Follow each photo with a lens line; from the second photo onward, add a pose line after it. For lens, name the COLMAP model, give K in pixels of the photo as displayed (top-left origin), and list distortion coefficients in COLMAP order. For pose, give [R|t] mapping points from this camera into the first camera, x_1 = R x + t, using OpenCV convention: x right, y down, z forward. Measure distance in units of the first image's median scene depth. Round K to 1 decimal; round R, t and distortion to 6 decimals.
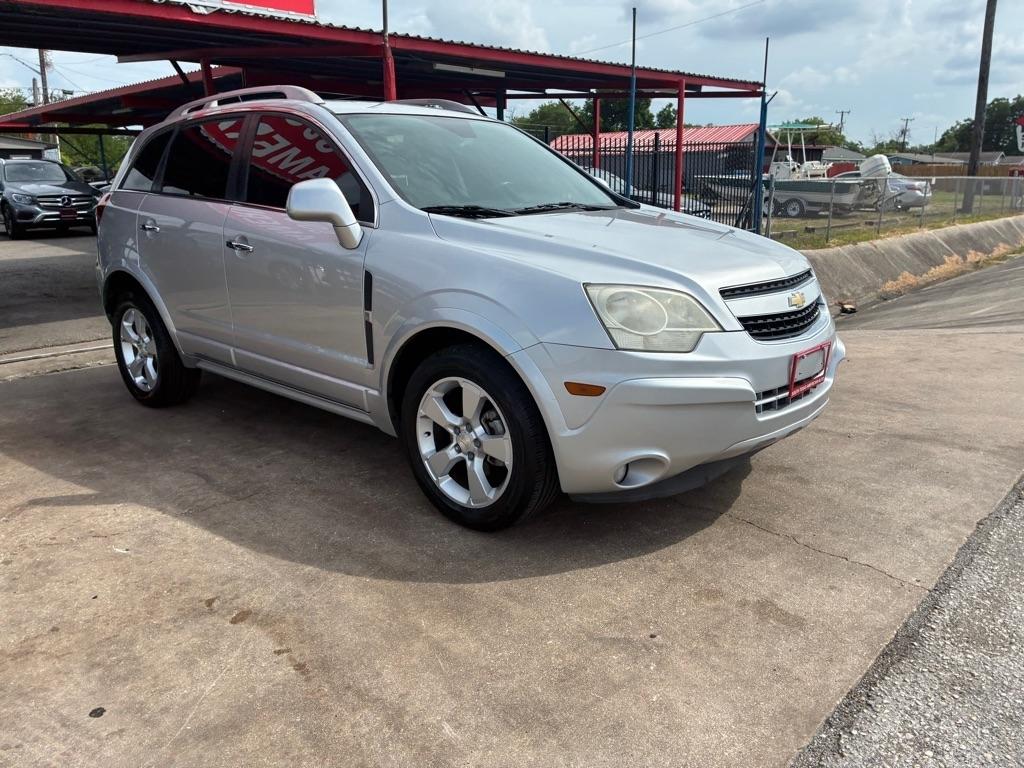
lens RADIAL K [[782.6, 0, 510.9], [0, 782.6, 380.1], [0, 0, 1]] dist [0.048339, -0.063581]
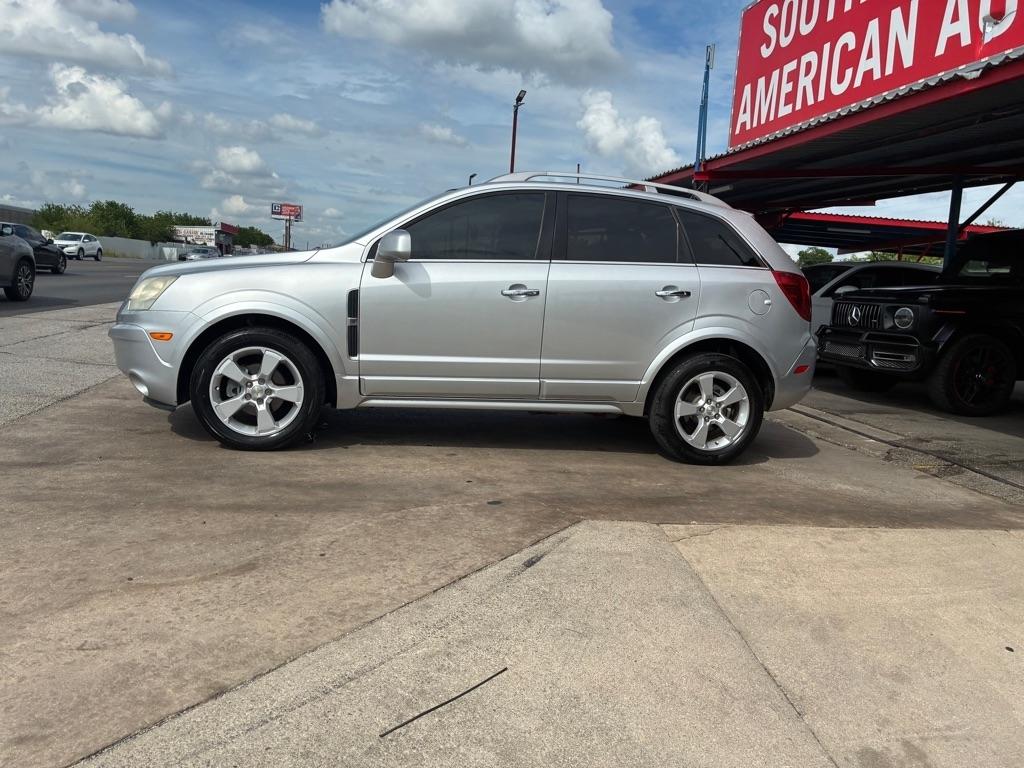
lens RADIAL K [[782.6, 0, 520.7], [0, 782.6, 379.1], [0, 0, 1]] dist [0.048339, -0.063581]
pose [[-0.603721, 0.067931, -0.794296, 1.117438], [-0.260274, 0.924968, 0.276933, -0.549881], [0.753511, 0.373924, -0.540742, 2.373318]]
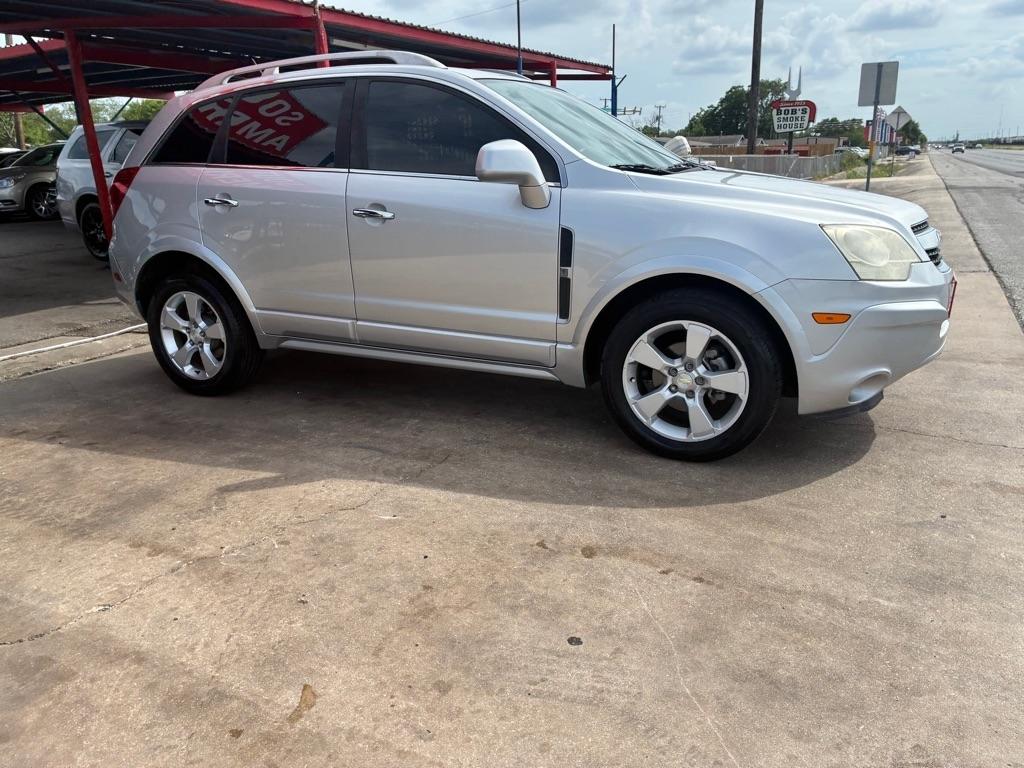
lens RADIAL K [[782.6, 0, 494.8], [0, 782.6, 378.1], [0, 0, 1]] dist [0.048339, -0.063581]
pose [[0.966252, -0.083060, 0.243842, -0.525378], [0.079848, 0.996541, 0.023048, 0.026826], [-0.244913, -0.002800, 0.969541, 0.012926]]
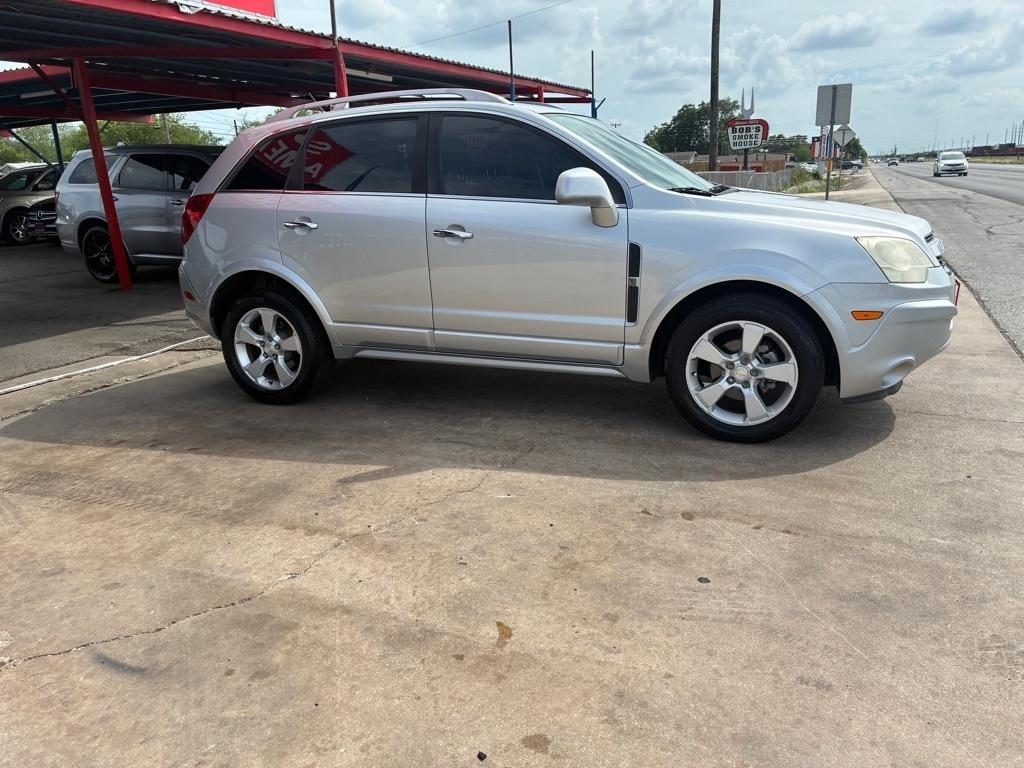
lens RADIAL K [[782.6, 0, 515.5], [0, 782.6, 372.9], [0, 0, 1]] dist [0.048339, -0.063581]
pose [[0.943021, -0.103192, 0.316328, -0.726500], [0.107600, 0.994188, 0.003550, 0.032539], [-0.314856, 0.030689, 0.948643, -0.071265]]
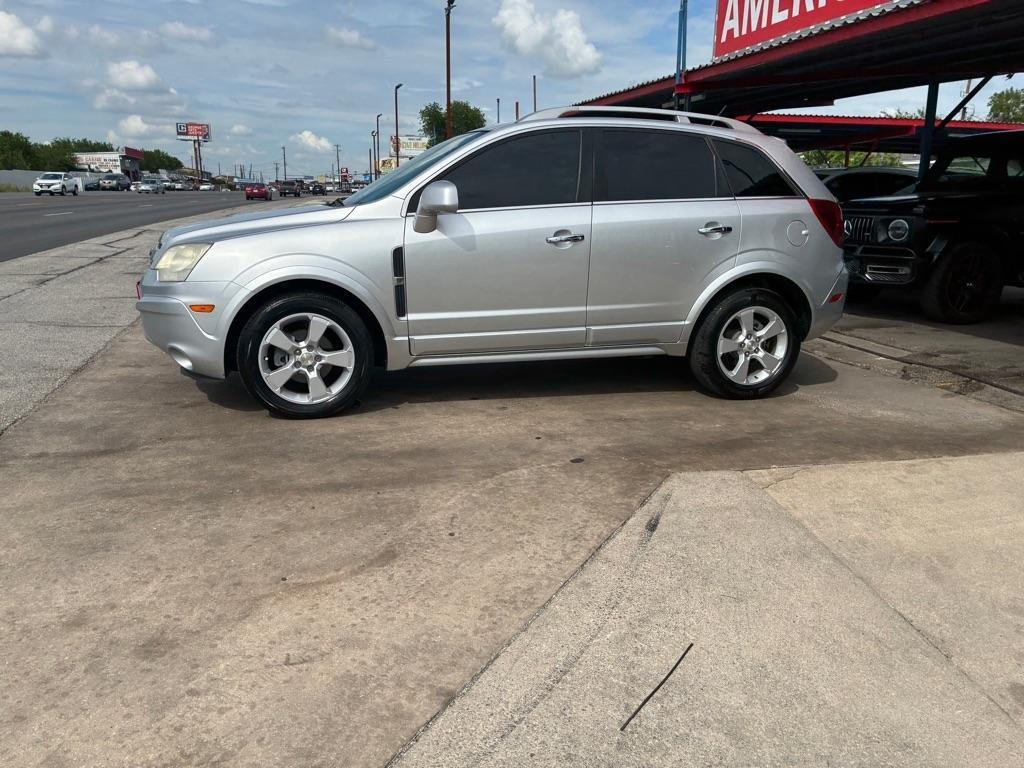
lens RADIAL K [[782.6, 0, 497.9], [0, 782.6, 396.9], [0, 0, 1]] dist [0.048339, -0.063581]
pose [[-0.548251, 0.208431, -0.809924, 1.218769], [-0.223354, 0.896777, 0.381974, -0.552559], [0.805937, 0.390317, -0.445105, 2.172761]]
